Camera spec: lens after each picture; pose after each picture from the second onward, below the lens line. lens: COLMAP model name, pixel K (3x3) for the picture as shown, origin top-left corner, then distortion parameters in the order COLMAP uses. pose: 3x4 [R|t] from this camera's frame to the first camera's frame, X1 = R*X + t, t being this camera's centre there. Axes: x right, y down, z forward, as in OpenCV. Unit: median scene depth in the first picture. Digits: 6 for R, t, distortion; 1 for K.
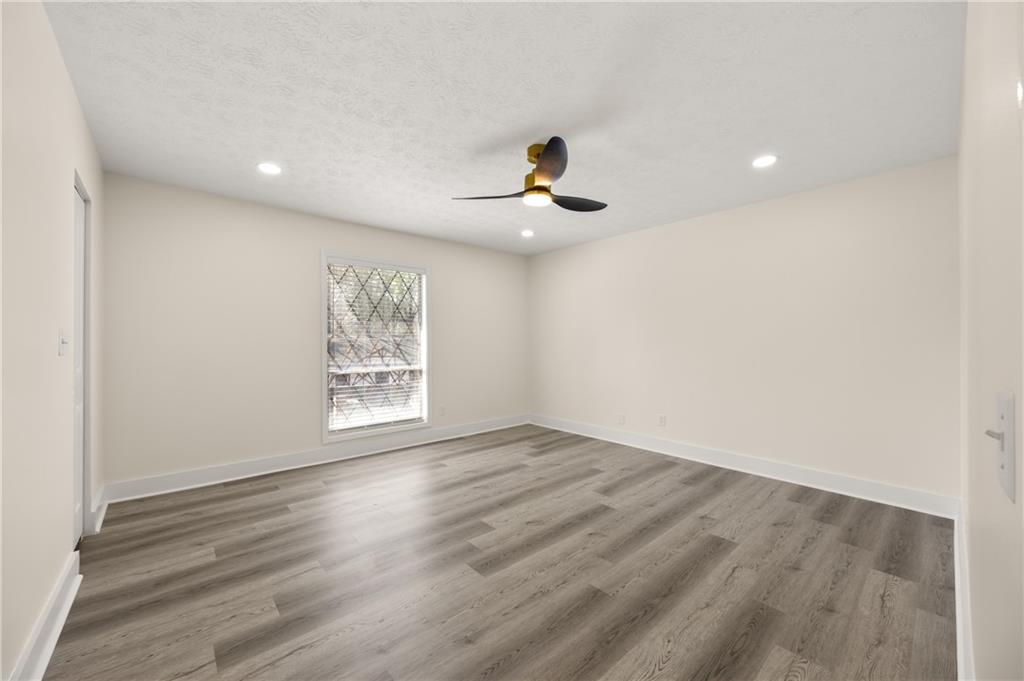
lens RADIAL K [[397.6, 0, 511.7], [0, 397.6, 341.2], [0, 0, 1]] dist [-0.000824, -0.000112]
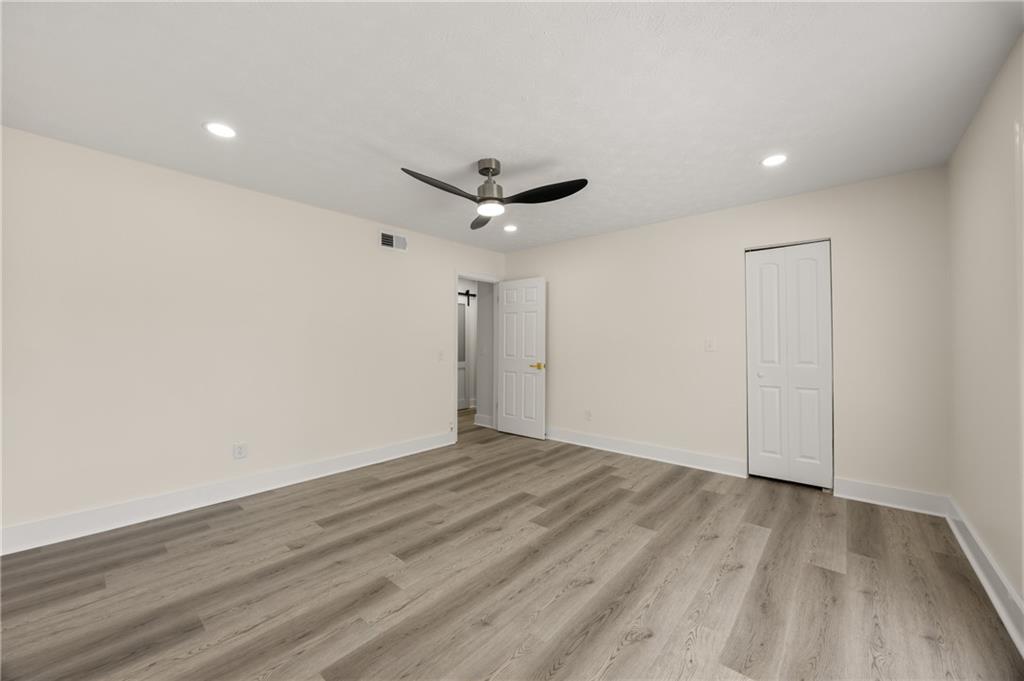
lens RADIAL K [[397.6, 0, 512.2], [0, 397.6, 341.6], [0, 0, 1]] dist [-0.000824, -0.000112]
pose [[-0.991585, -0.004500, -0.129380, 0.143656], [-0.002831, 0.999910, -0.013085, 0.007202], [0.129428, -0.012609, -0.991509, 2.050965]]
